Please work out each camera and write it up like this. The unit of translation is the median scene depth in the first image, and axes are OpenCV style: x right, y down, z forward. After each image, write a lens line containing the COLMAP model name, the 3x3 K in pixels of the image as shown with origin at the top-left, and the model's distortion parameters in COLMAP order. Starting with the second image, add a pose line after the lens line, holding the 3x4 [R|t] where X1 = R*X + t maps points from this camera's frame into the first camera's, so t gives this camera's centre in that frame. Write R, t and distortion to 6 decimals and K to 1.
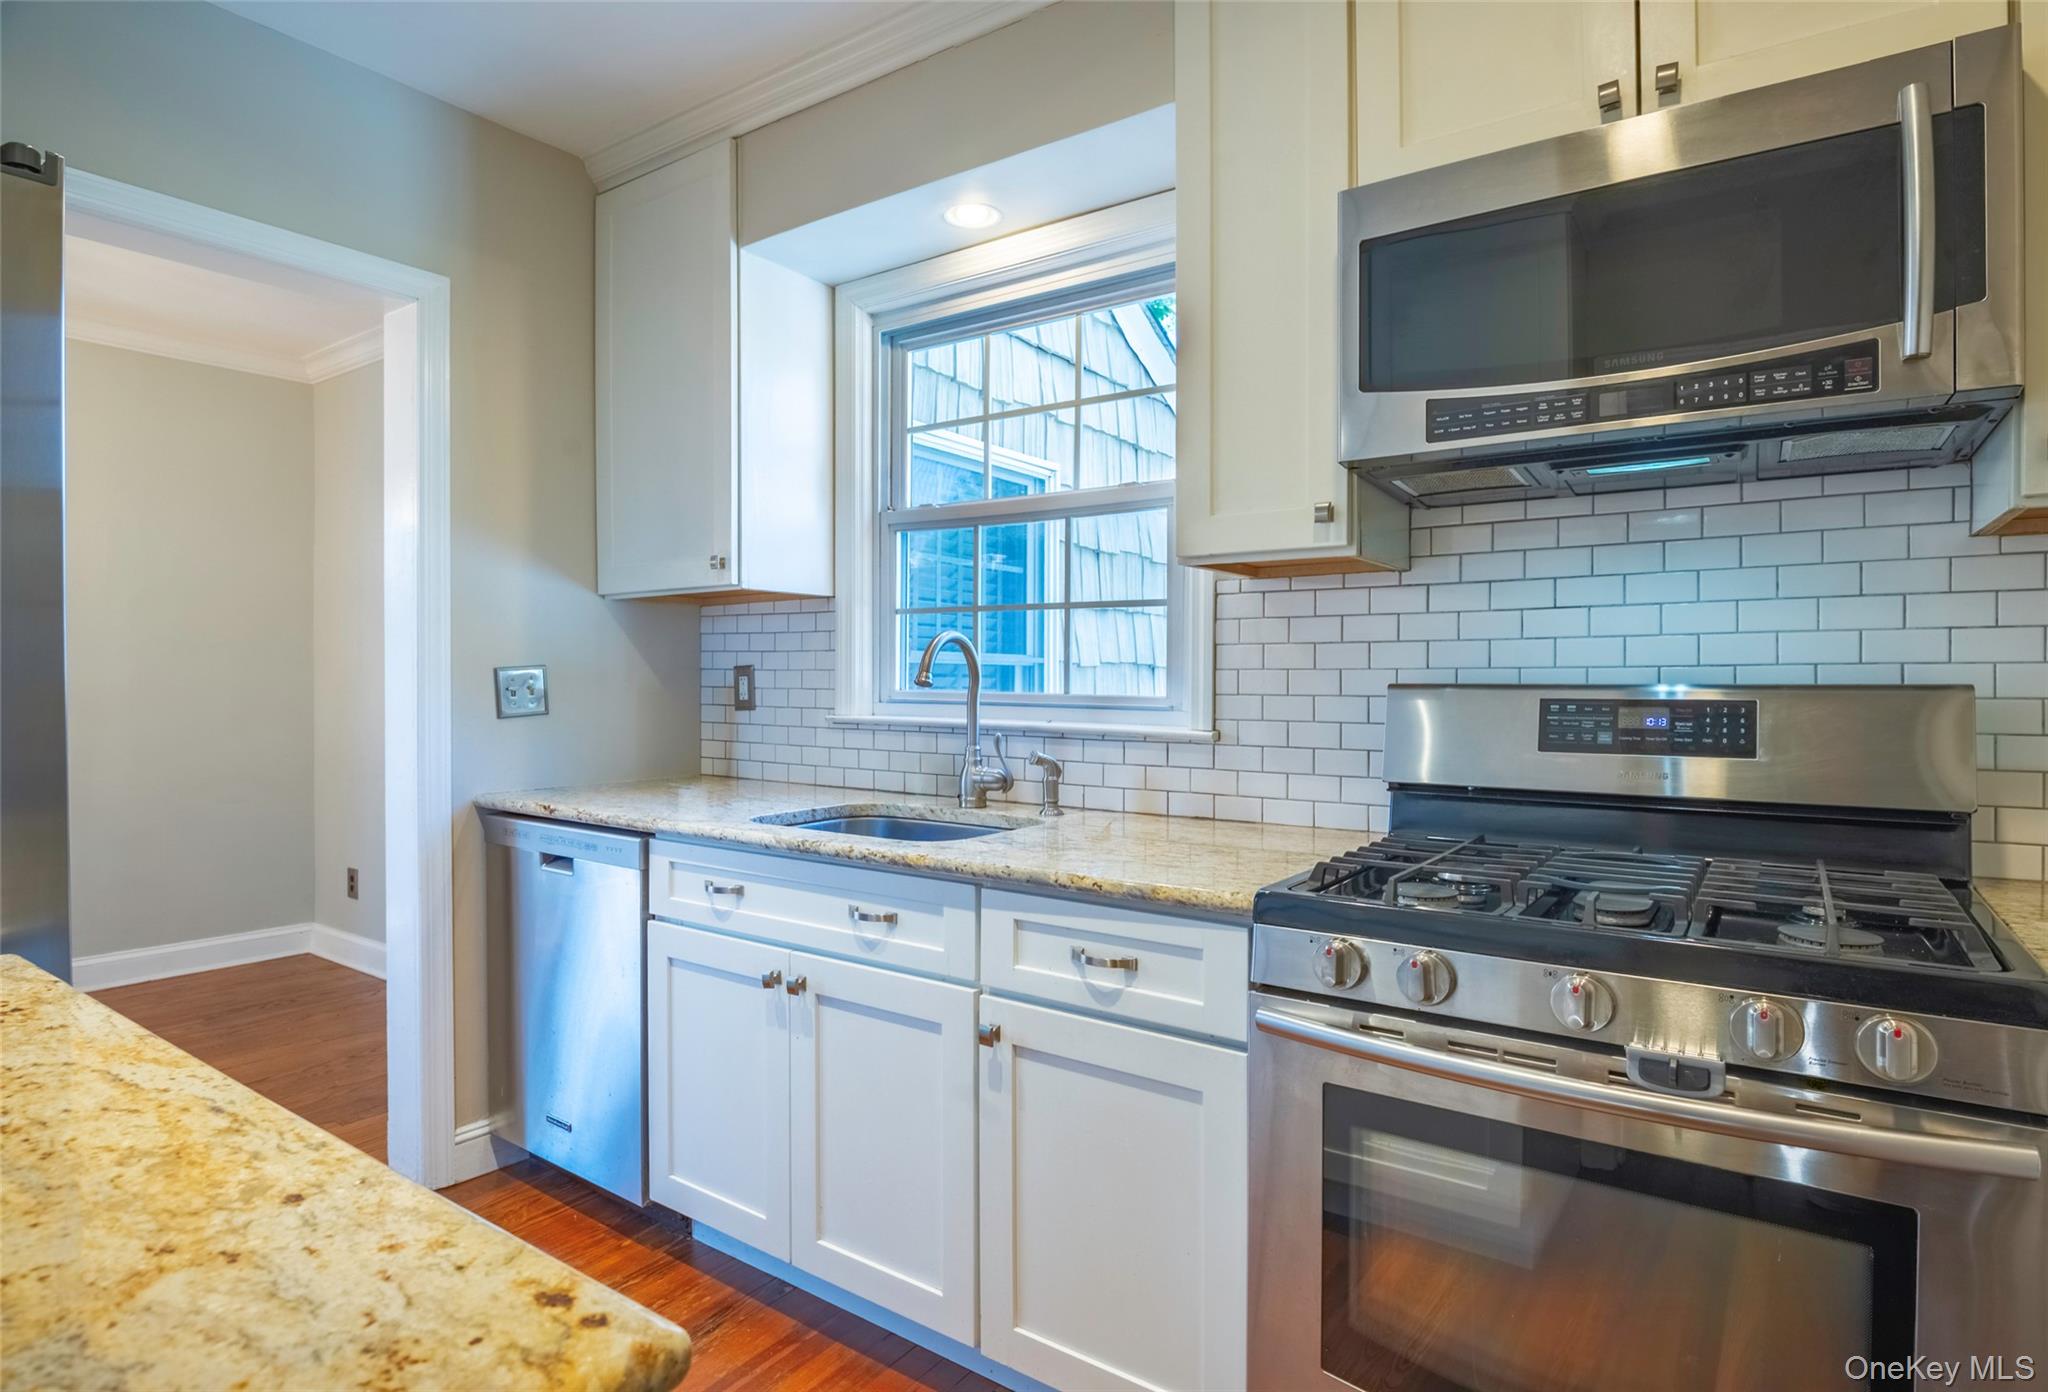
lens RADIAL K [[1072.8, 0, 995.7], [0, 1072.8, 679.2], [0, 0, 1]] dist [0.001968, -0.017976]
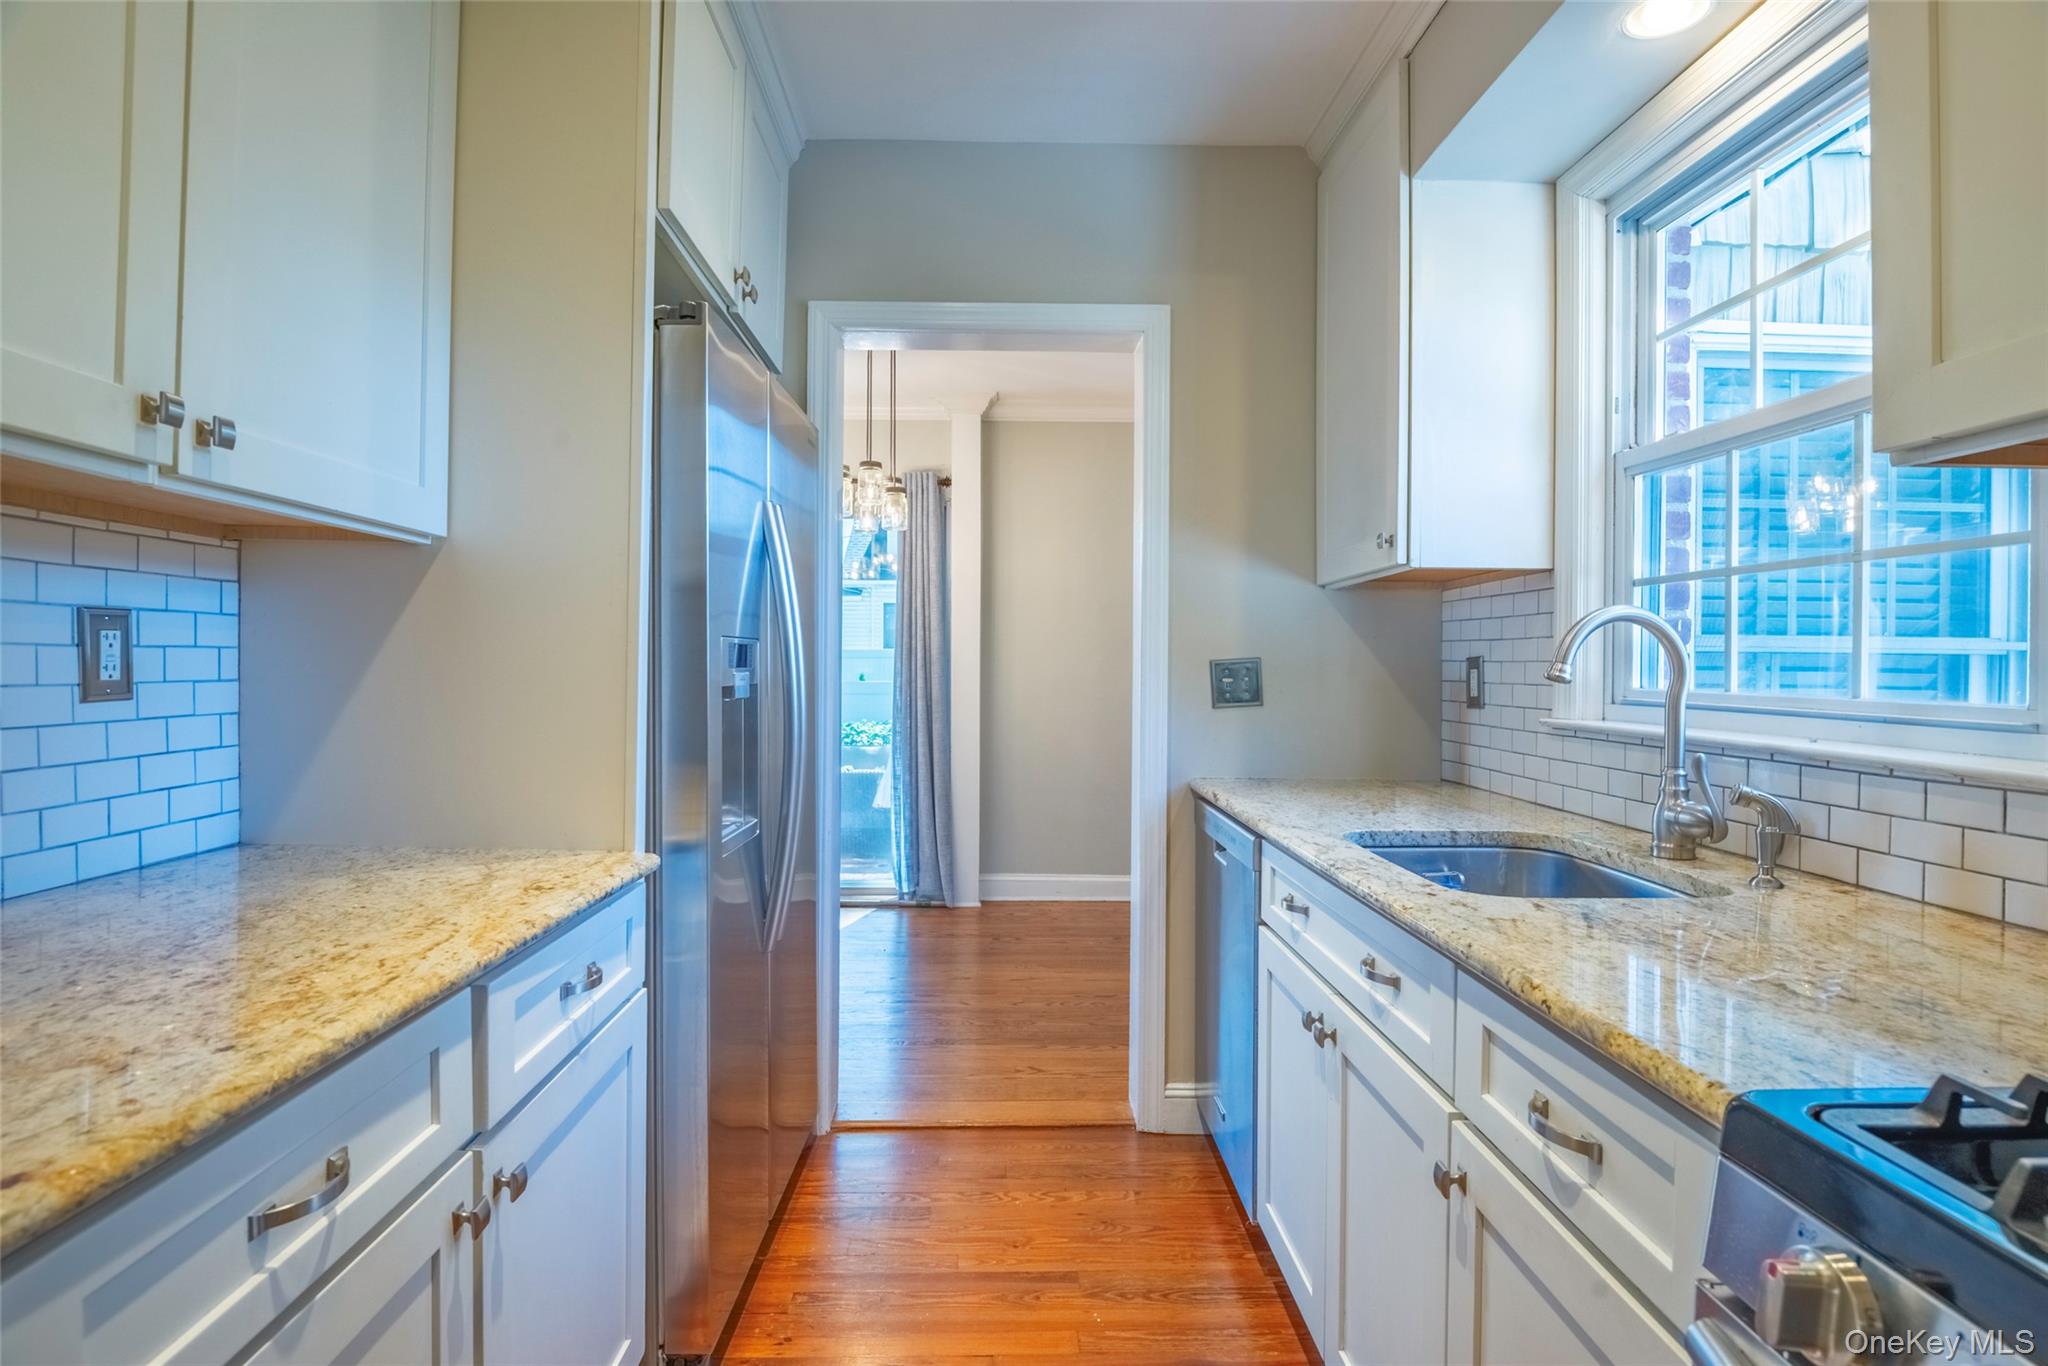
lens RADIAL K [[1024.8, 0, 1013.7], [0, 1024.8, 668.8], [0, 0, 1]] dist [-0.011169, -0.009087]
pose [[0.603197, 0.002629, -0.797588, 0.231094], [-0.006096, 0.999981, -0.001314, 0.000506], [0.797569, 0.005654, 0.603202, 0.244864]]
